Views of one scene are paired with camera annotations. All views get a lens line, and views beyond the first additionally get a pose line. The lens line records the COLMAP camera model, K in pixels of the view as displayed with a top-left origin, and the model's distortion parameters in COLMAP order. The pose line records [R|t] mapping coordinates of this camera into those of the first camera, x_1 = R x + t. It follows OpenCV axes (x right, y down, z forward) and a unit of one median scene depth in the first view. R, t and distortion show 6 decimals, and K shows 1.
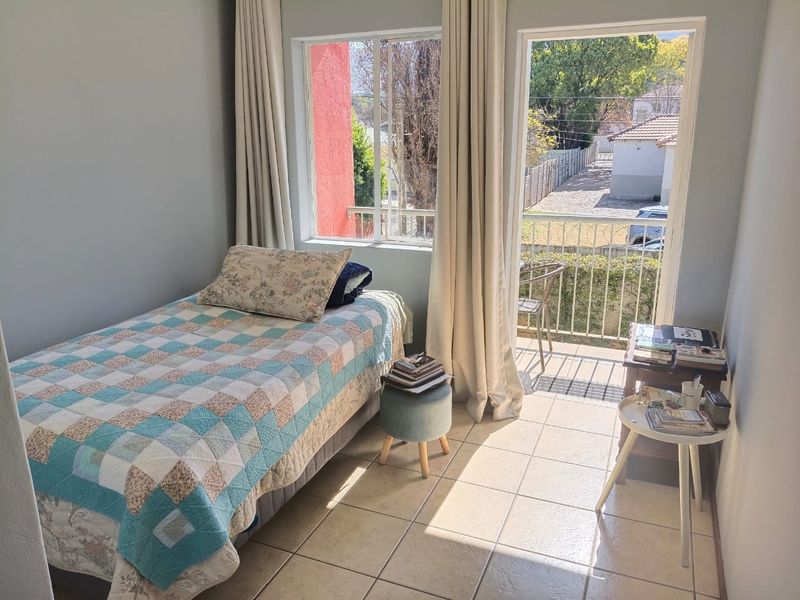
lens RADIAL K [[607.4, 0, 400.0], [0, 607.4, 300.0], [0, 0, 1]] dist [0.119837, -0.179854]
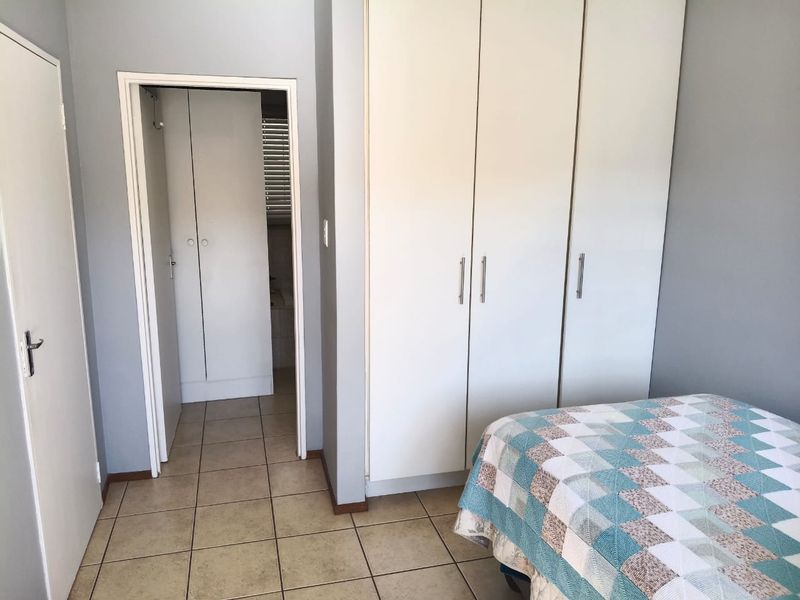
lens RADIAL K [[607.4, 0, 400.0], [0, 607.4, 300.0], [0, 0, 1]] dist [0.119837, -0.179854]
pose [[-0.784846, 0.127171, -0.606501, 0.386820], [-0.169604, 0.897265, 0.407615, -0.357959], [0.596029, 0.422780, -0.682647, 1.281067]]
